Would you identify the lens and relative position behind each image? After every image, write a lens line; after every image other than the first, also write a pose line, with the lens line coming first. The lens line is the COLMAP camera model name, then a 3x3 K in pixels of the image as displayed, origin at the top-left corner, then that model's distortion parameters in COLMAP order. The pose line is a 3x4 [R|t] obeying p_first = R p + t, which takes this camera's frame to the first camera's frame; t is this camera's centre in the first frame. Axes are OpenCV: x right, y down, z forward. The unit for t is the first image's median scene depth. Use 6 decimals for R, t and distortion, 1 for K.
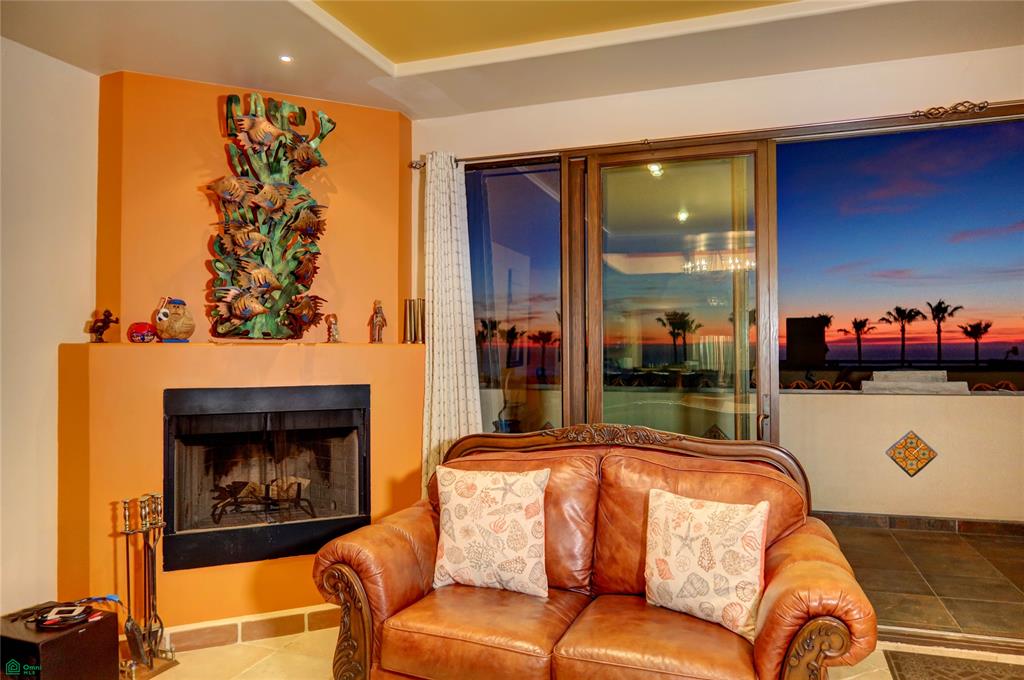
lens RADIAL K [[712.7, 0, 514.5], [0, 712.7, 345.9], [0, 0, 1]] dist [-0.030117, 0.011415]
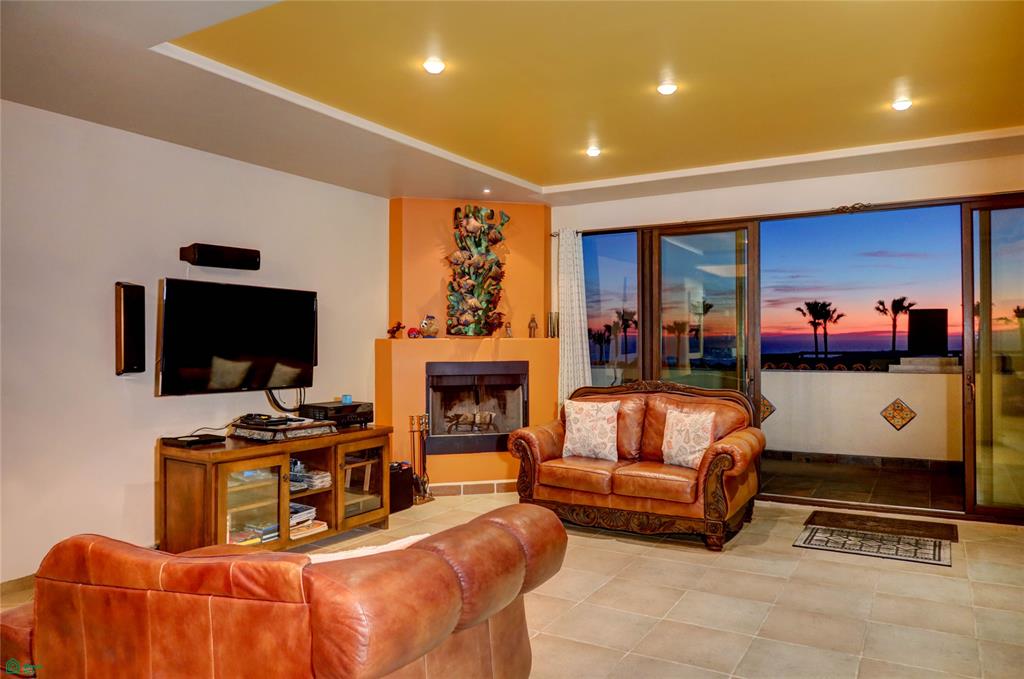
lens RADIAL K [[712.7, 0, 511.7], [0, 712.7, 346.0], [0, 0, 1]] dist [-0.030117, 0.011415]
pose [[0.980783, 0.000947, -0.195098, 0.115296], [0.001799, 0.999902, 0.013898, -0.009223], [0.195092, -0.013982, 0.980685, -0.840609]]
